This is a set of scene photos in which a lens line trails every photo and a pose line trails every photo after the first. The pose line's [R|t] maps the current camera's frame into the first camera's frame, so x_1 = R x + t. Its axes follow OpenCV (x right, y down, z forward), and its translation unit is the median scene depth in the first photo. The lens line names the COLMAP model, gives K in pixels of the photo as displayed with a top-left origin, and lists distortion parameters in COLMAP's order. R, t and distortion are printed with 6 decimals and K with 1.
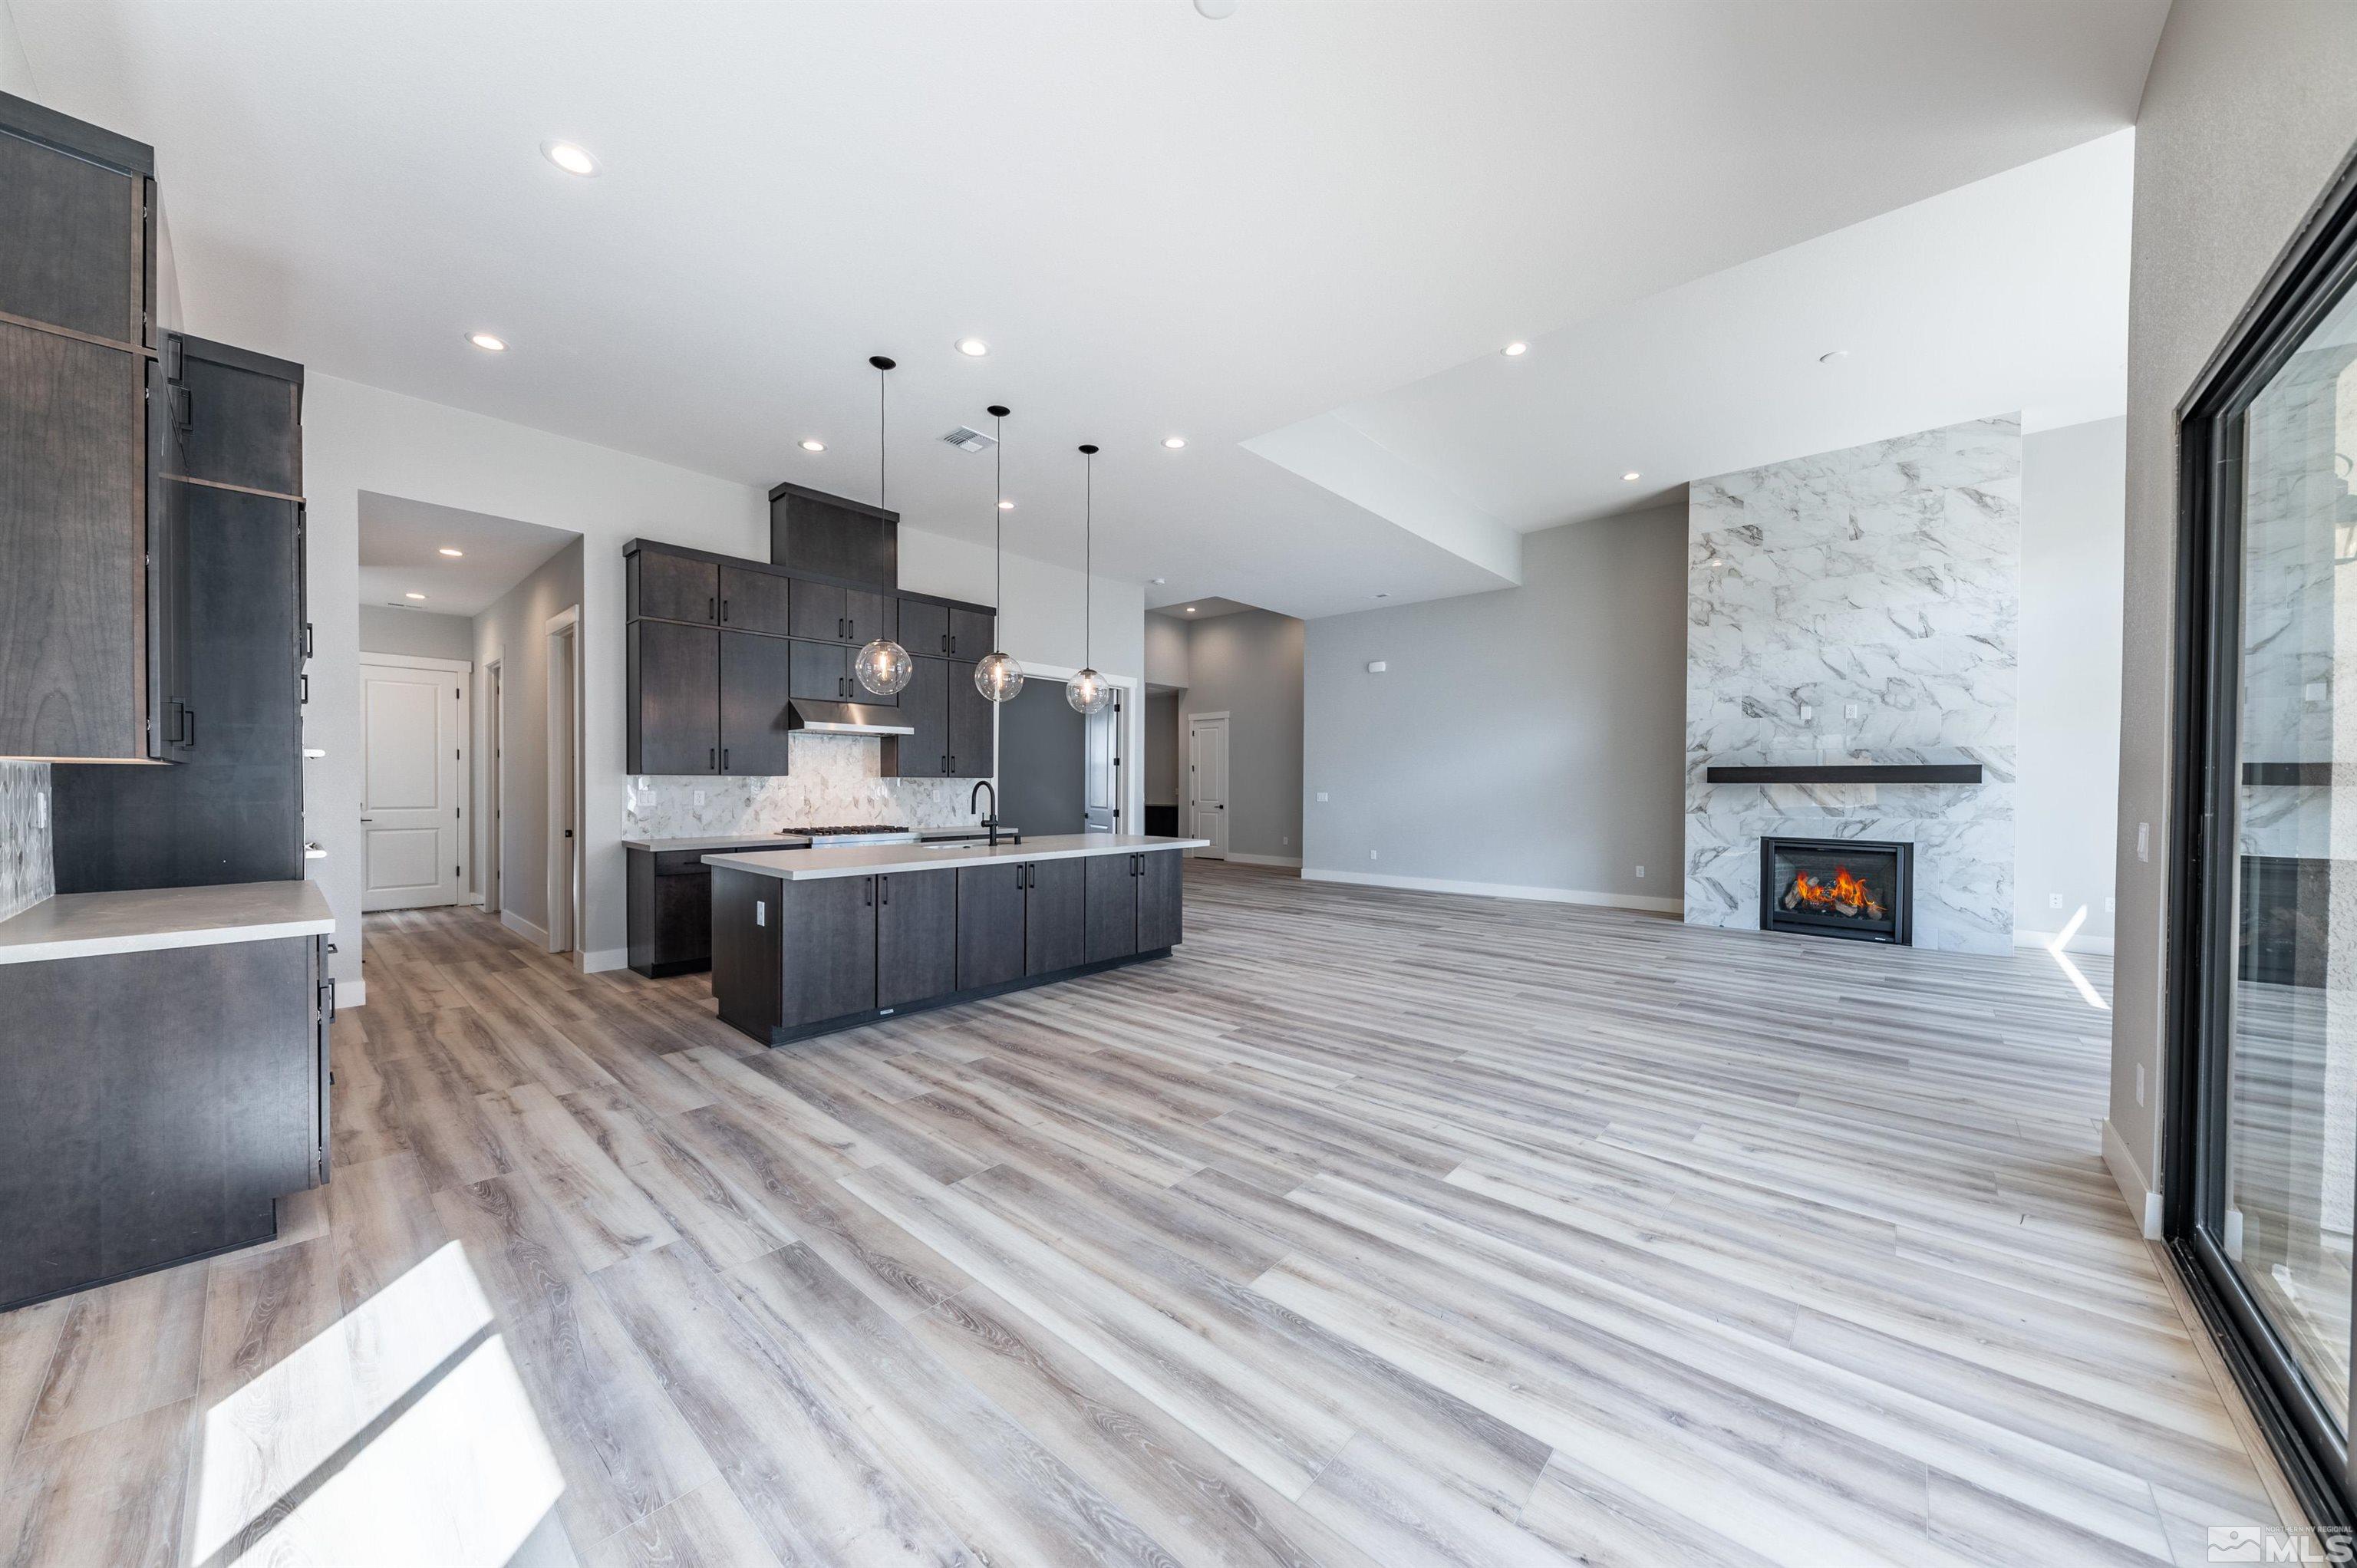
lens RADIAL K [[817.4, 0, 1165.5], [0, 817.4, 794.3], [0, 0, 1]] dist [0.008852, -0.002547]
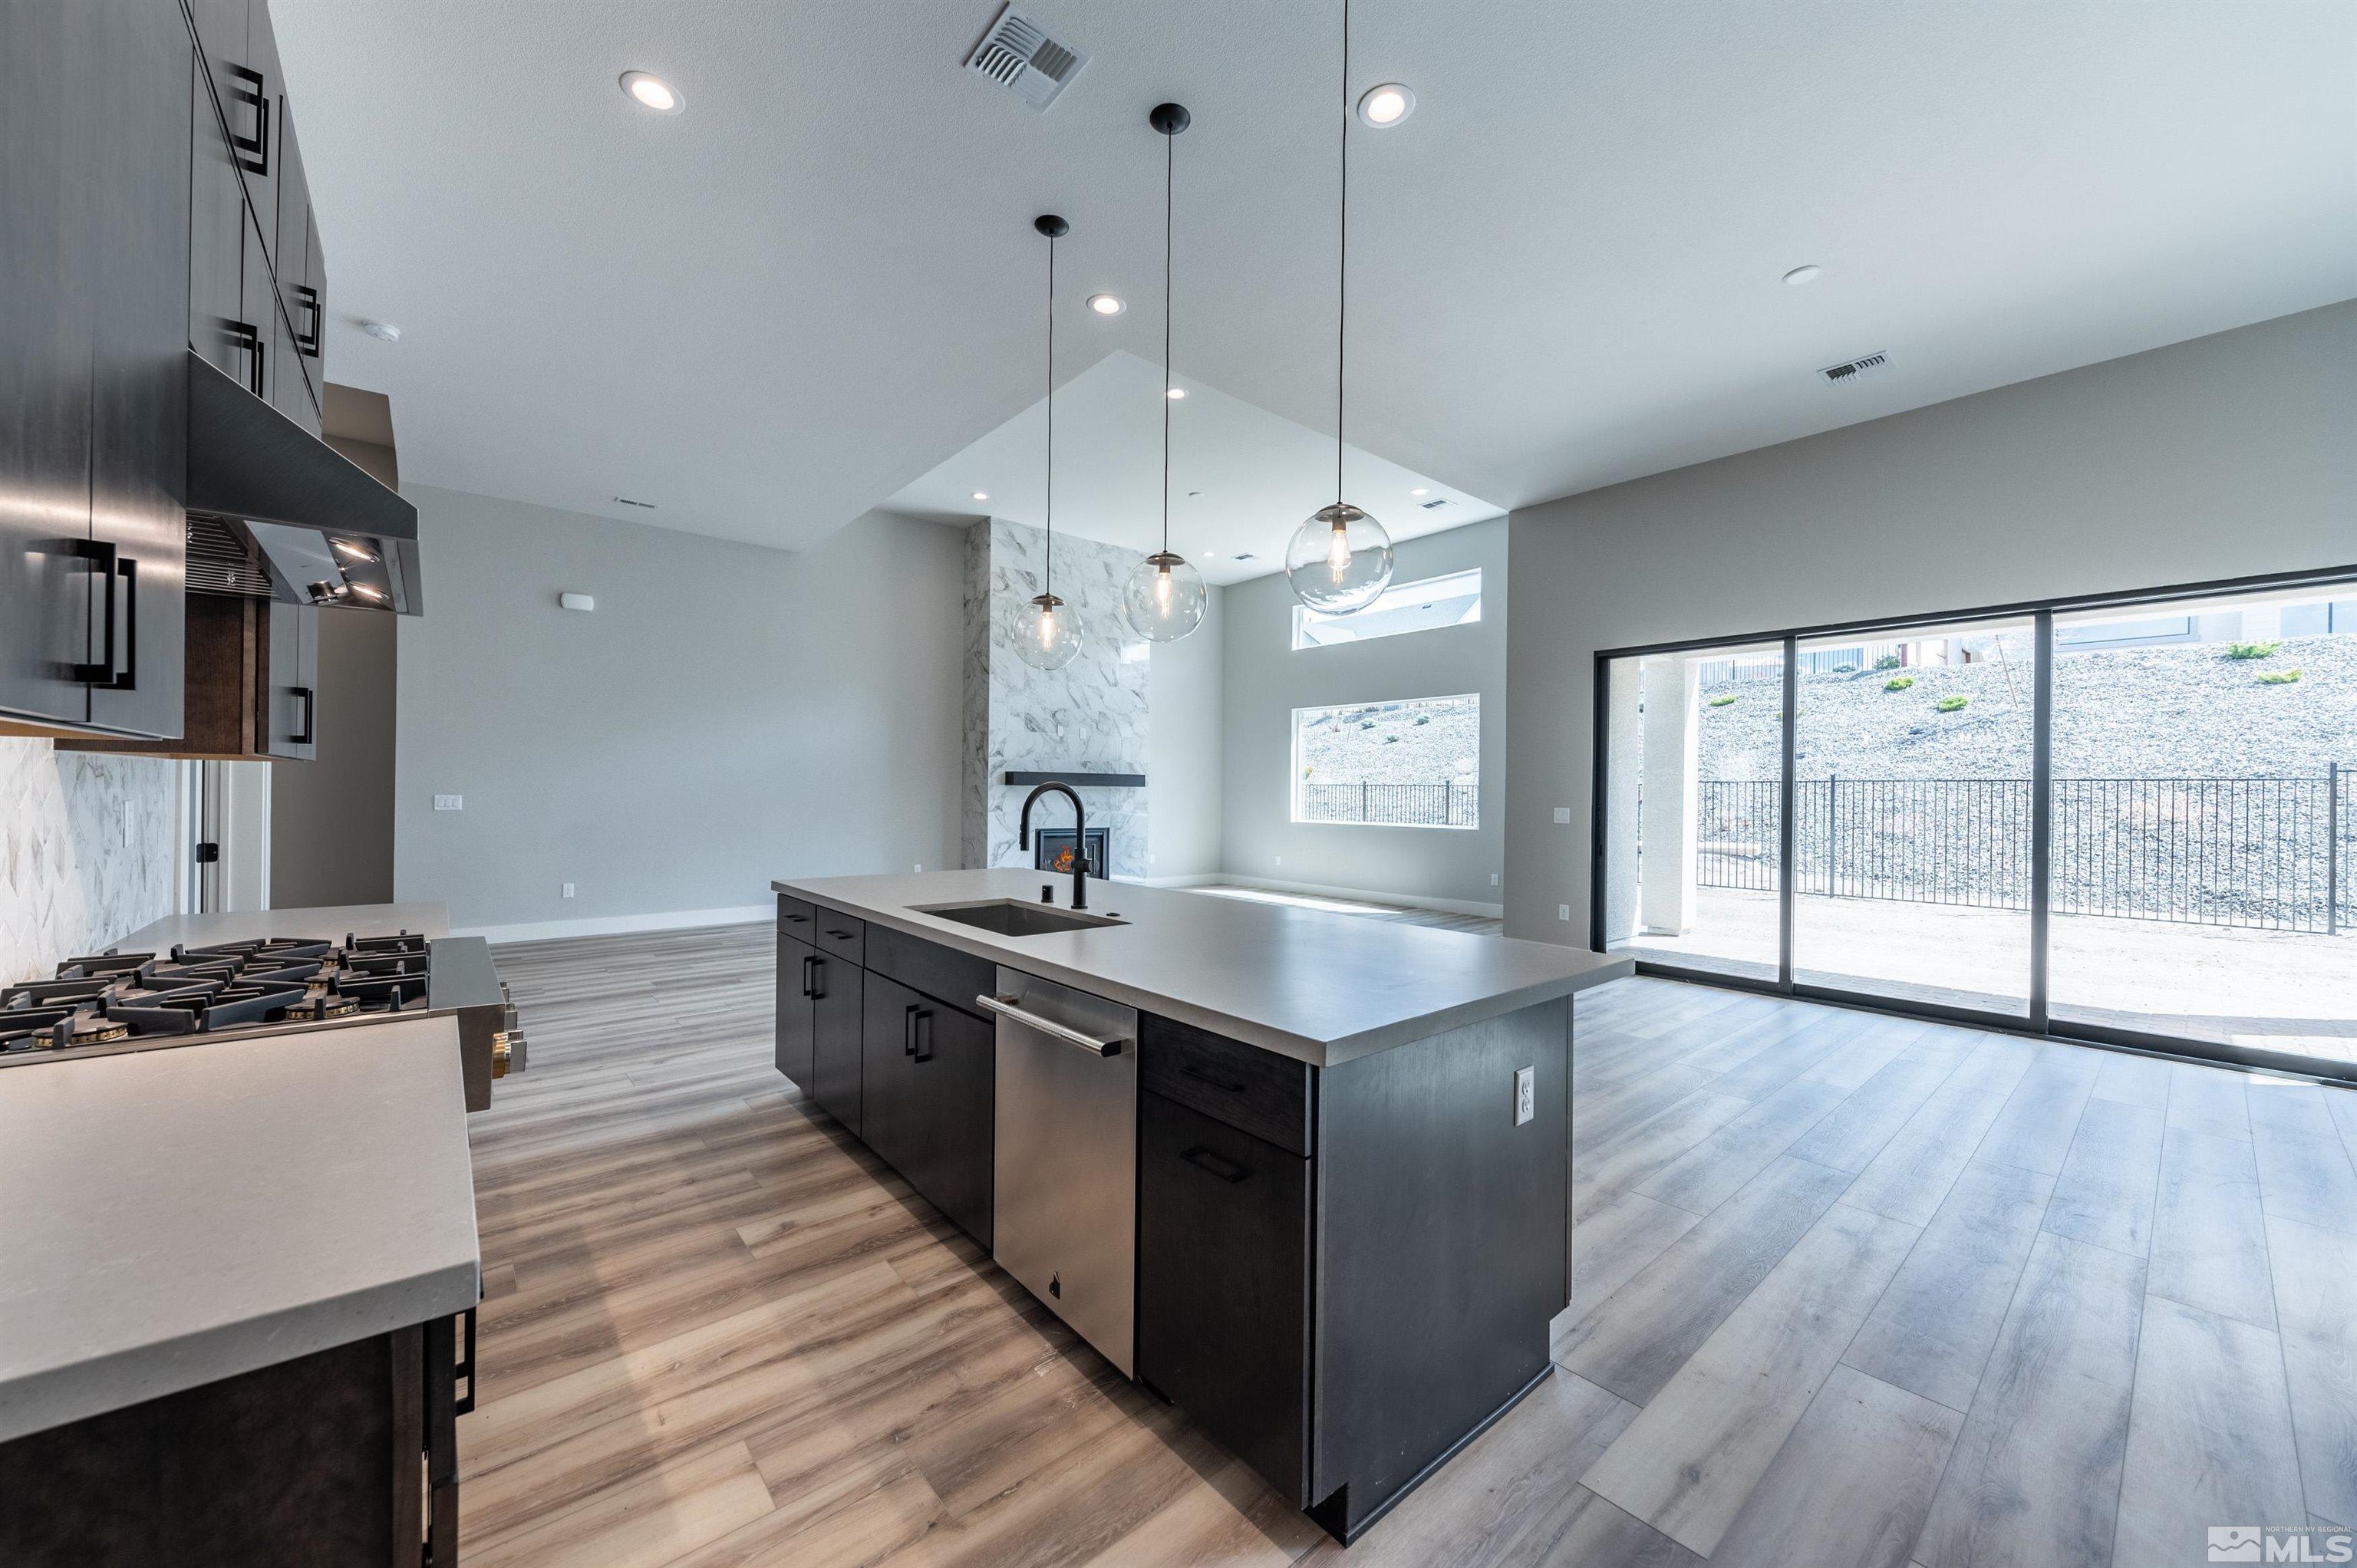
lens RADIAL K [[875.4, 0, 1177.6], [0, 875.4, 792.0], [0, 0, 1]] dist [0.006766, -0.000267]
pose [[0.116825, -0.006175, 0.993133, -0.594569], [-0.000570, 0.999980, 0.006285, -0.013039], [-0.993152, -0.001300, 0.116819, 0.685899]]
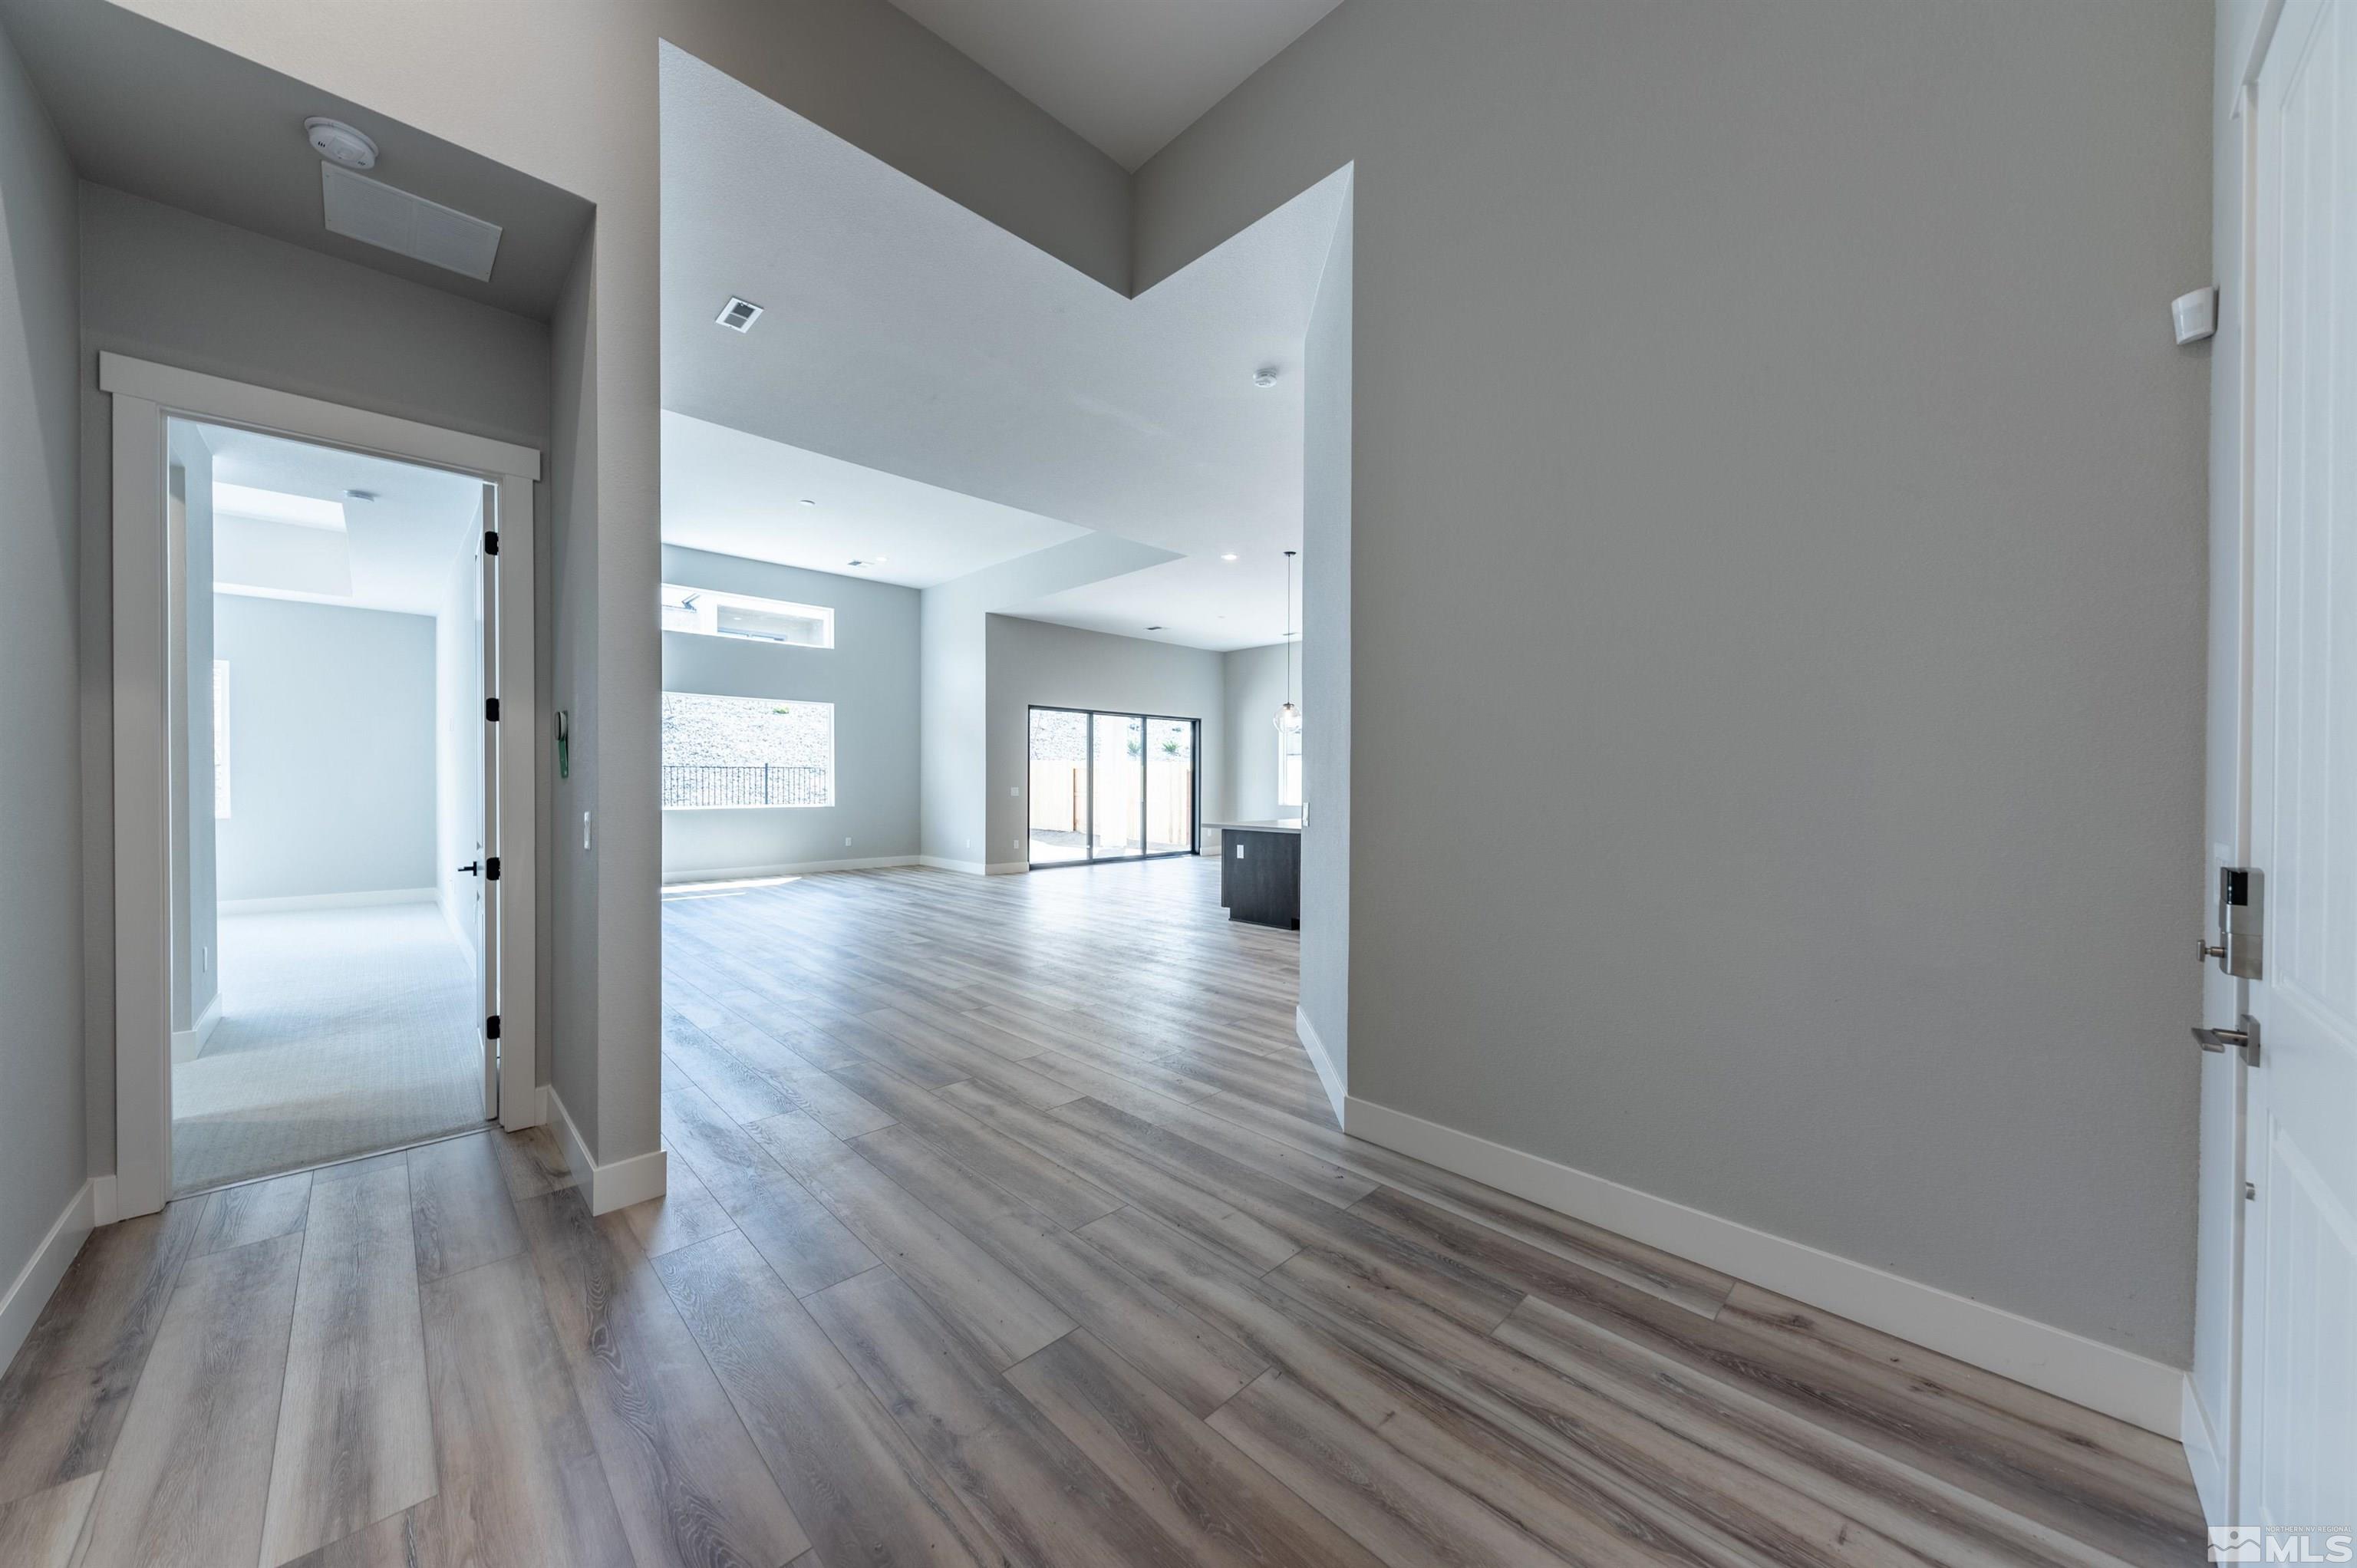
lens RADIAL K [[817.4, 0, 1181.4], [0, 817.4, 781.1], [0, 0, 1]] dist [0.008852, -0.002547]
pose [[-0.998977, -0.012068, 0.043589, 0.024973], [-0.011534, 0.999855, 0.012491, -0.026417], [-0.043734, 0.011975, -0.998971, 2.044931]]
